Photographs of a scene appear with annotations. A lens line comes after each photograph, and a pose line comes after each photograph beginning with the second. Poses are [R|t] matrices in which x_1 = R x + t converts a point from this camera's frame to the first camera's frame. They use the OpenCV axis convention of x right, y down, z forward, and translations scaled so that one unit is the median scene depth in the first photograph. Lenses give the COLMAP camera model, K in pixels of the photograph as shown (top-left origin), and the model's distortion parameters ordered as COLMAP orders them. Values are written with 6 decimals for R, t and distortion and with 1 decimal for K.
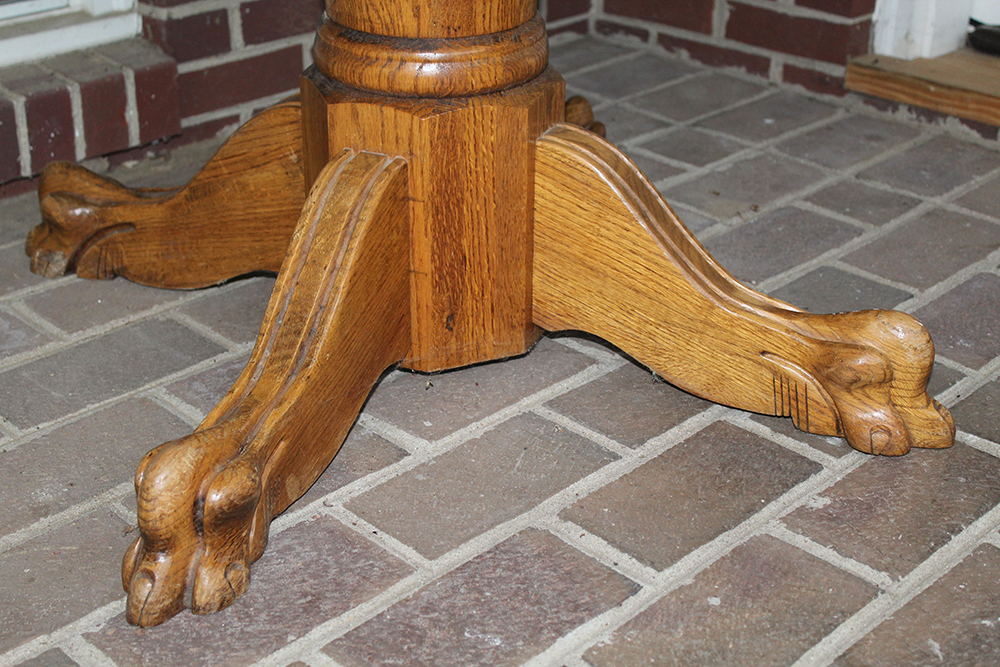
lens RADIAL K [[1506.8, 0, 507.4], [0, 1506.8, 322.7], [0, 0, 1]] dist [-0.023731, 0.000000]
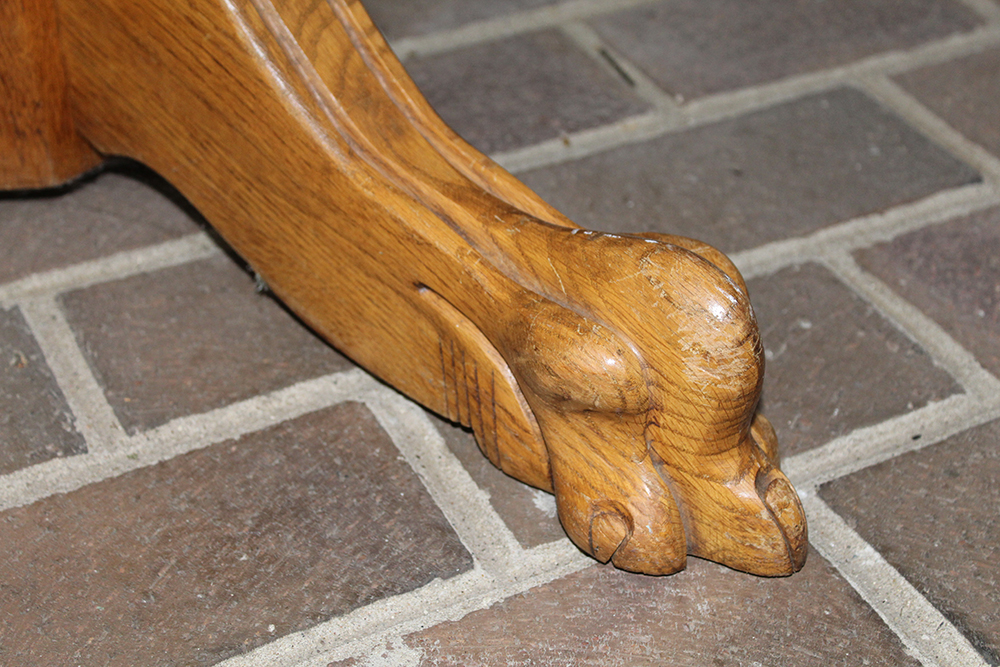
lens RADIAL K [[1731.7, 0, 502.2], [0, 1731.7, 328.5], [0, 0, 1]] dist [-0.002013, 0.000000]
pose [[0.954264, 0.186360, -0.233775, 0.316504], [-0.139284, 0.969027, 0.203929, -0.077403], [0.264538, -0.162040, 0.950664, 0.504743]]
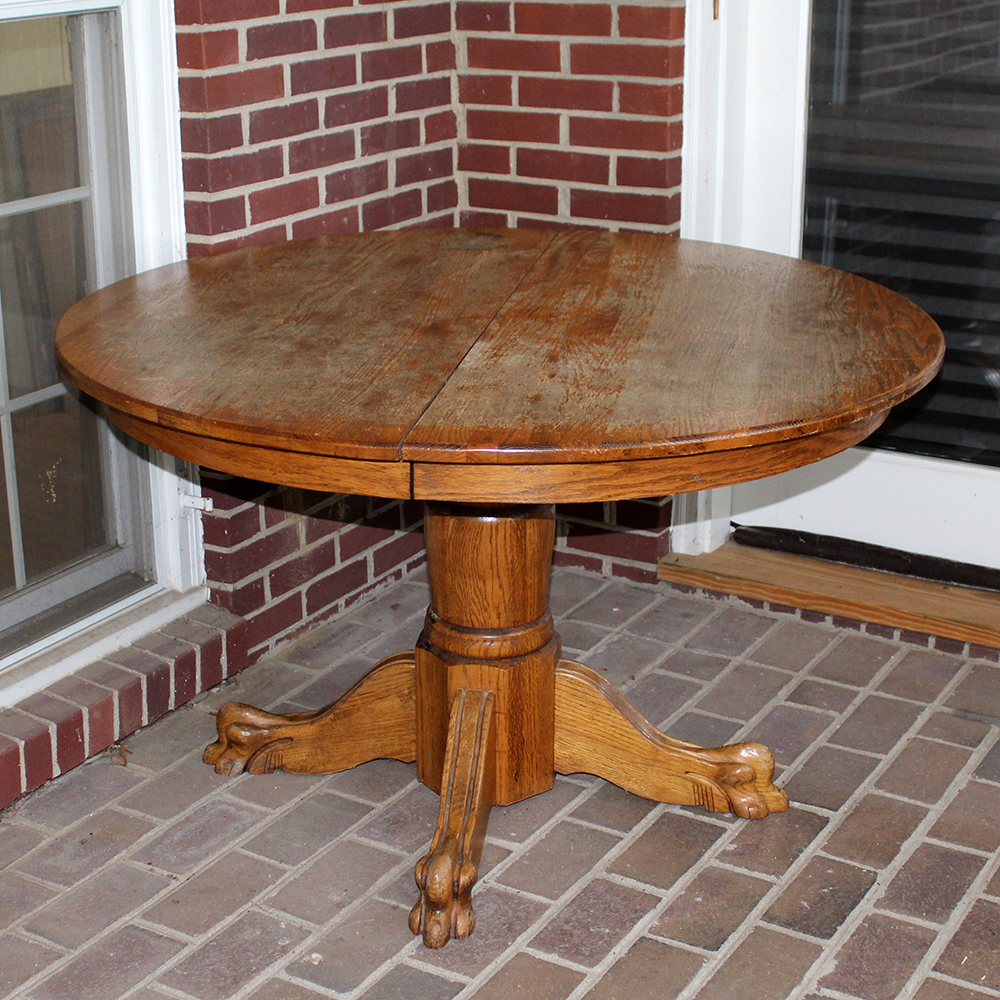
lens RADIAL K [[1861.8, 0, 494.3], [0, 1861.8, 500.0], [0, 0, 1]] dist [-0.115019, 0.000000]
pose [[0.970657, -0.088057, 0.223767, -0.540955], [0.113556, 0.988100, -0.103748, -0.101379], [-0.211968, 0.126113, 0.969105, -1.205549]]
